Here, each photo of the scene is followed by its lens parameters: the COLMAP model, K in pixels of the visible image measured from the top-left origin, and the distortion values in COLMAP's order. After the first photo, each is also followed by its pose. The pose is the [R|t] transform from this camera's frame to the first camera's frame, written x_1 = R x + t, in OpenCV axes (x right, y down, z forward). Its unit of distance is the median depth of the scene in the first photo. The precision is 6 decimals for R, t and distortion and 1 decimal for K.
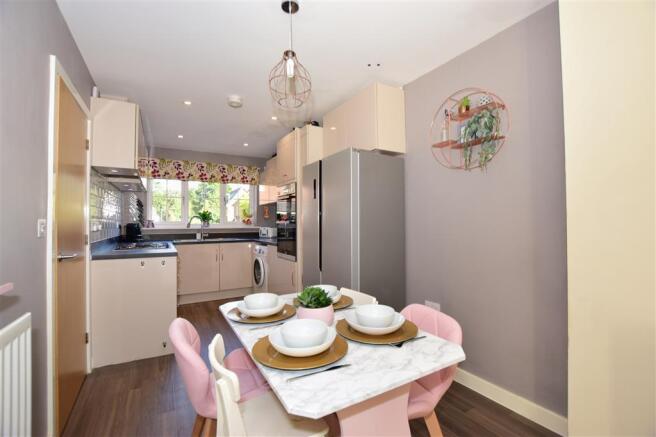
lens RADIAL K [[291.8, 0, 328.0], [0, 291.8, 218.5], [0, 0, 1]] dist [0.000591, -0.000034]
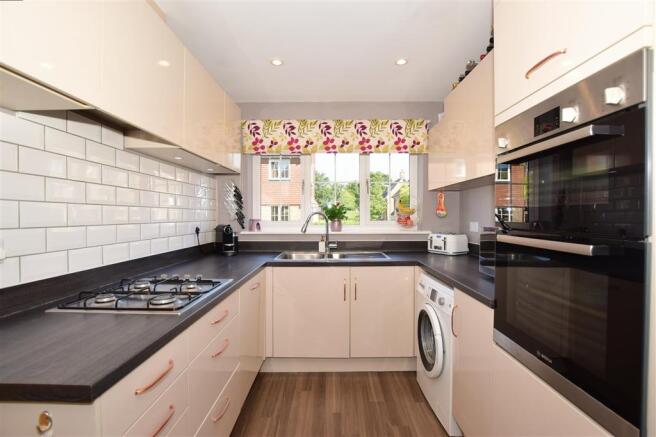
lens RADIAL K [[291.8, 0, 328.0], [0, 291.8, 218.5], [0, 0, 1]] dist [0.000591, -0.000034]
pose [[0.857763, 0.006928, -0.513999, -0.132662], [0.007033, 0.999657, 0.025211, -0.010319], [0.513998, -0.025240, 0.857420, 0.505127]]
